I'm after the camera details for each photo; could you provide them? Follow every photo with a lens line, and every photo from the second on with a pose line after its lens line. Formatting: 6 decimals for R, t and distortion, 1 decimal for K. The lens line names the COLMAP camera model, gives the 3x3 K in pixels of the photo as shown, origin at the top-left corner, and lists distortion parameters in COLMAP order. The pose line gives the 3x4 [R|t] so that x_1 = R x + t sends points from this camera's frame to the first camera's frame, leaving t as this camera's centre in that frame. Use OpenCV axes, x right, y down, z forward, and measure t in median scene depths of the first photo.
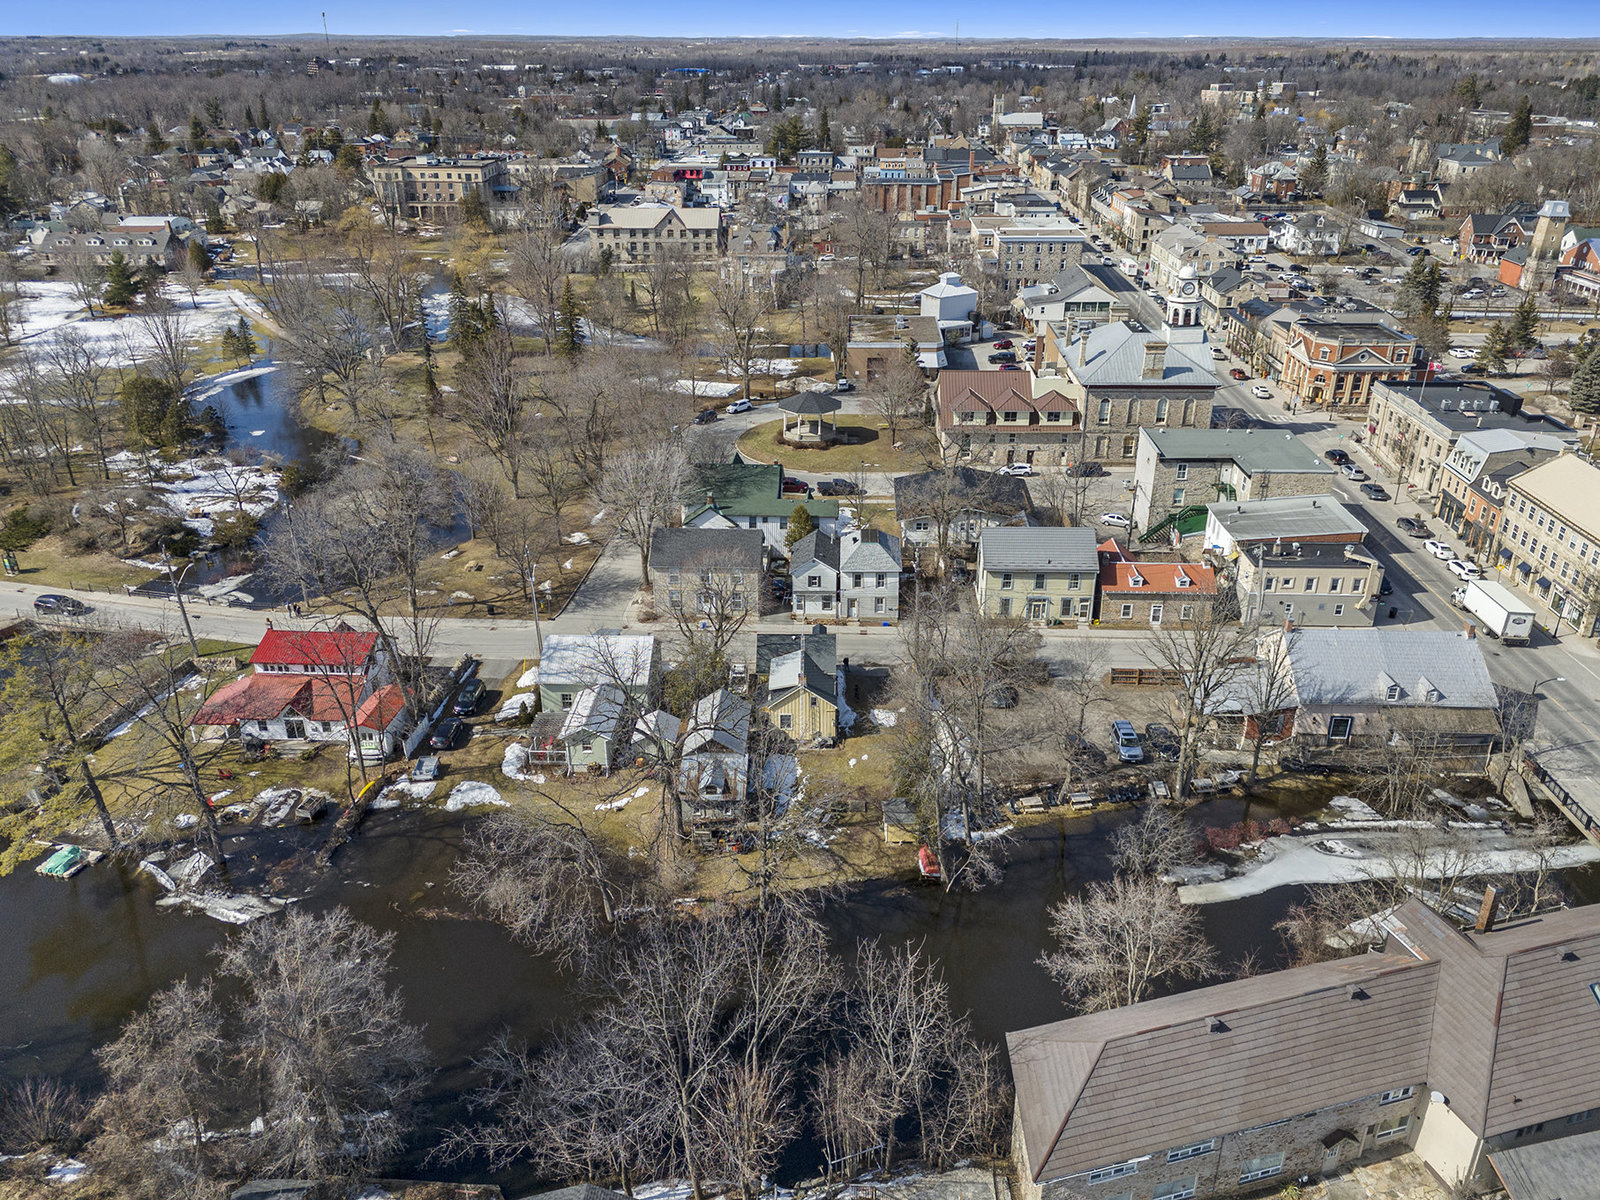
lens RADIAL K [[1176.0, 0, 812.6], [0, 1176.0, 597.7], [0, 0, 1]] dist [0.056495, -0.055306]
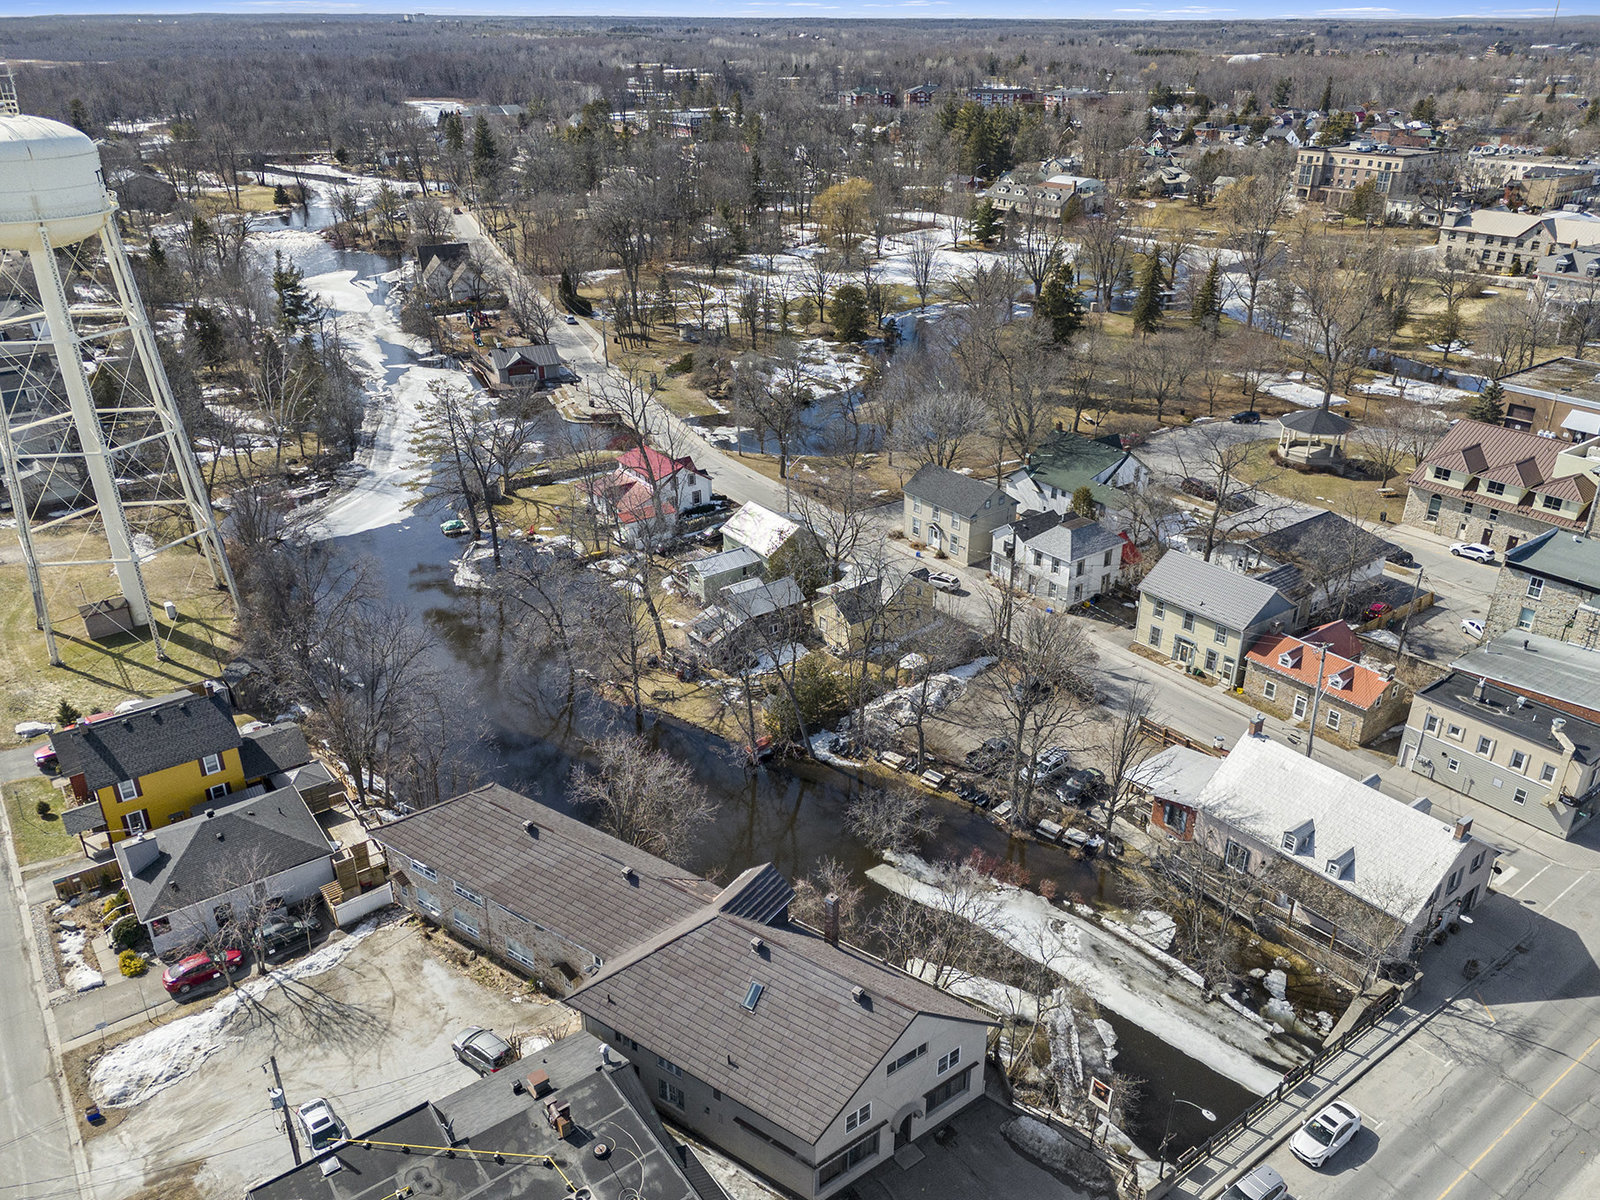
lens RADIAL K [[1186.8, 0, 815.6], [0, 1186.8, 609.1], [0, 0, 1]] dist [0.049966, -0.040437]
pose [[0.634148, 0.341323, -0.693798, 0.473412], [-0.329728, 0.930992, 0.156634, -0.052676], [0.699382, 0.129435, 0.702930, 0.108880]]
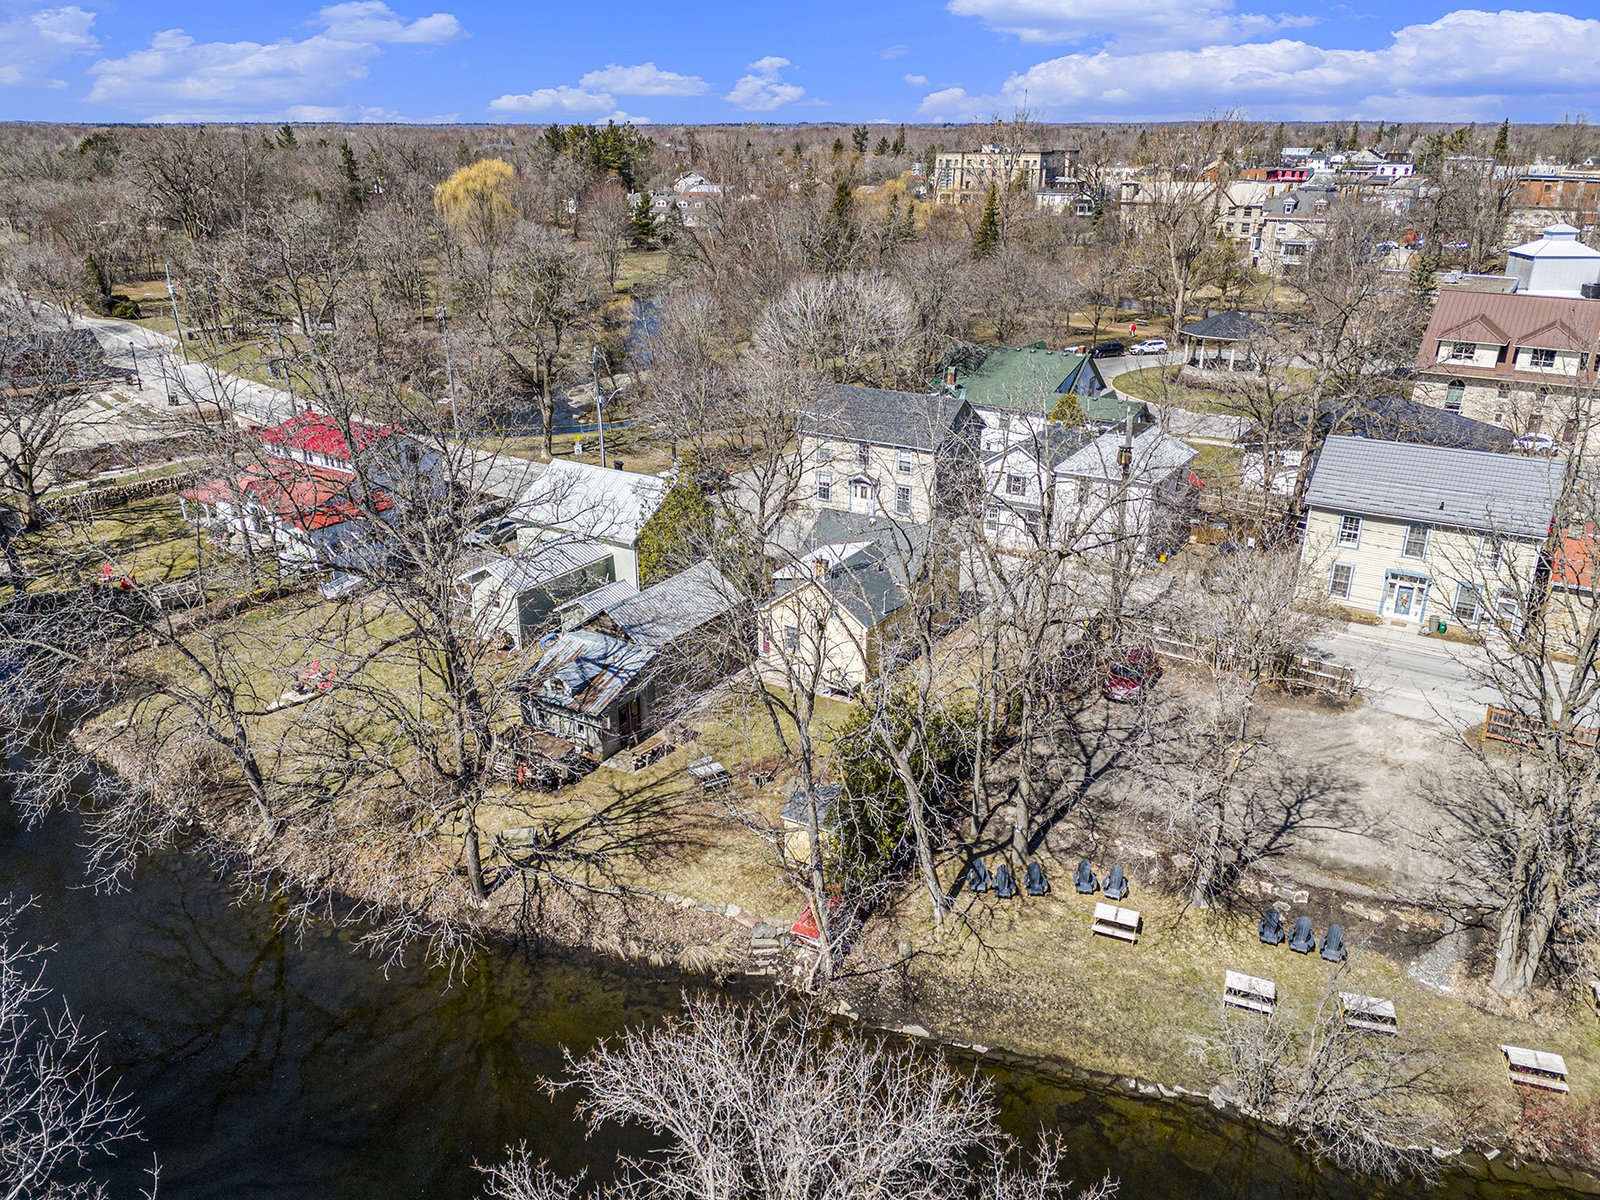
lens RADIAL K [[1186.8, 0, 815.6], [0, 1186.8, 609.1], [0, 0, 1]] dist [0.049966, -0.040437]
pose [[0.863293, 0.190230, -0.467480, 0.159141], [-0.216626, 0.976251, -0.002780, 0.056131], [0.455849, 0.103668, 0.883999, 0.295429]]
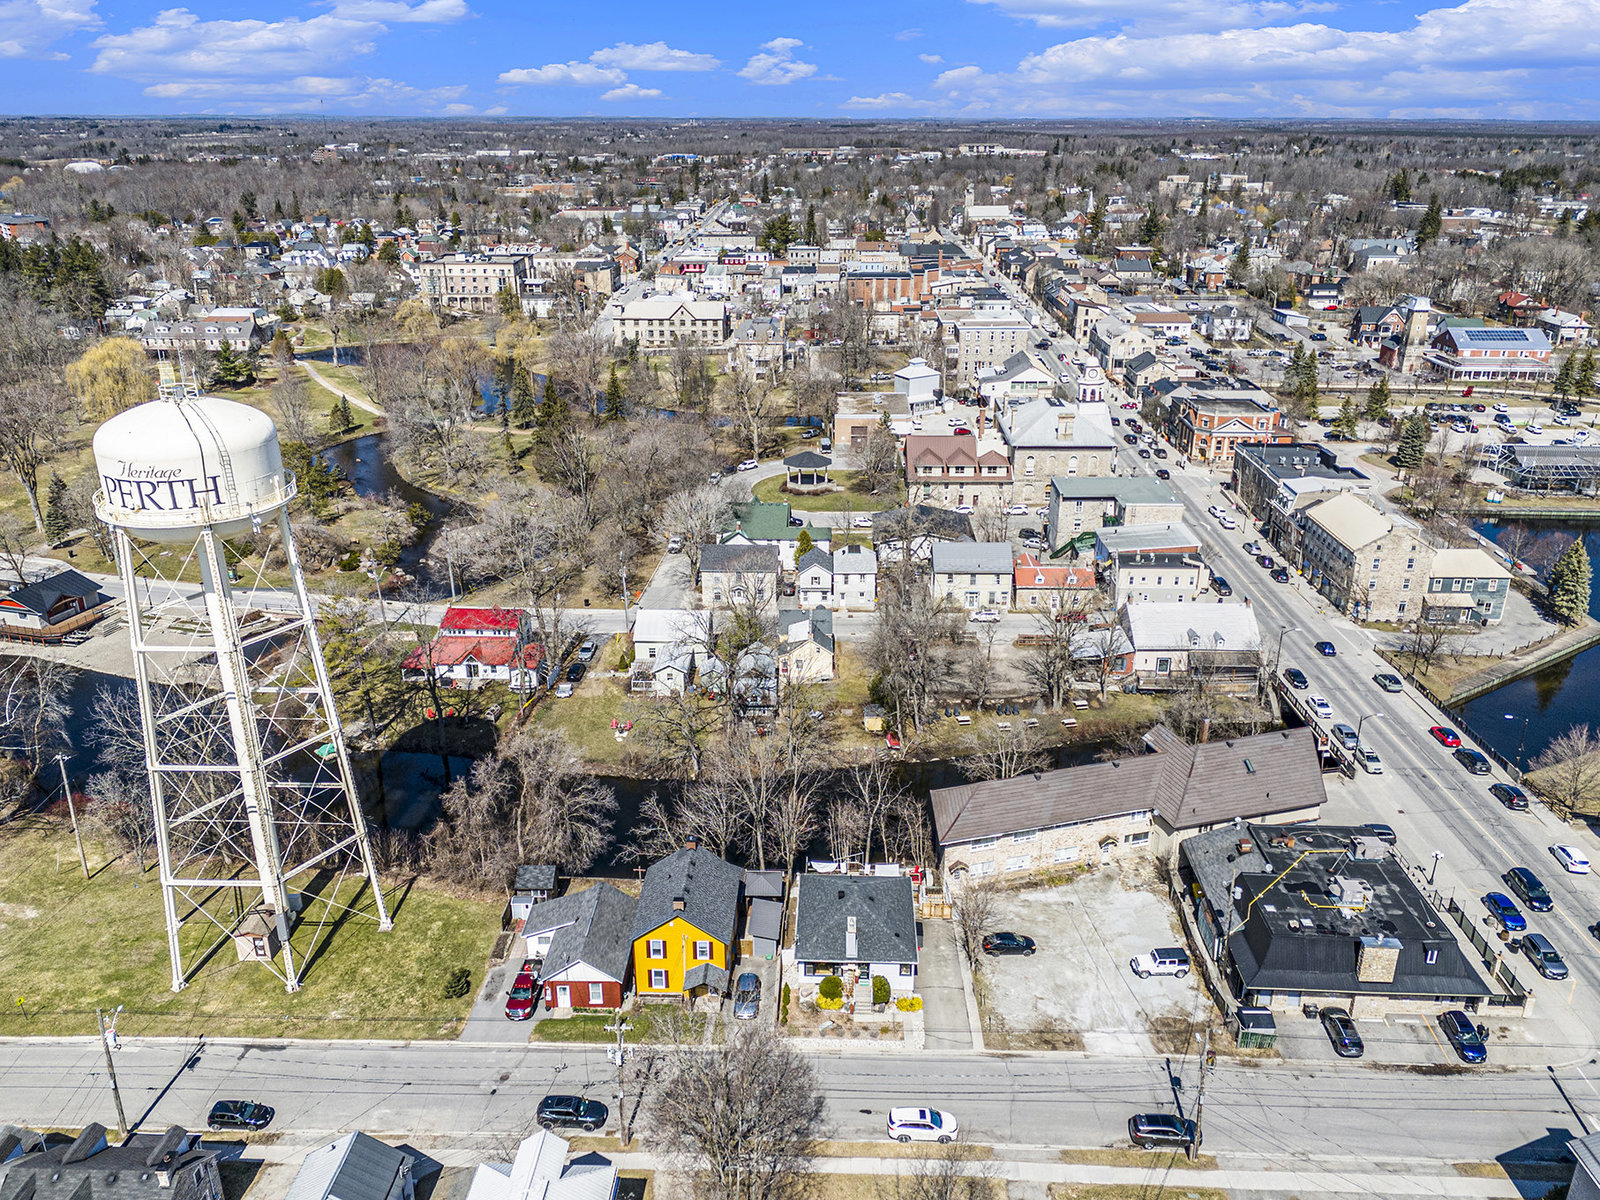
lens RADIAL K [[1186.8, 0, 815.6], [0, 1186.8, 609.1], [0, 0, 1]] dist [0.049966, -0.040437]
pose [[0.999860, -0.004549, 0.016114, -0.016173], [0.005350, 0.998734, -0.050024, 0.068712], [-0.015866, 0.050103, 0.998618, -0.320119]]
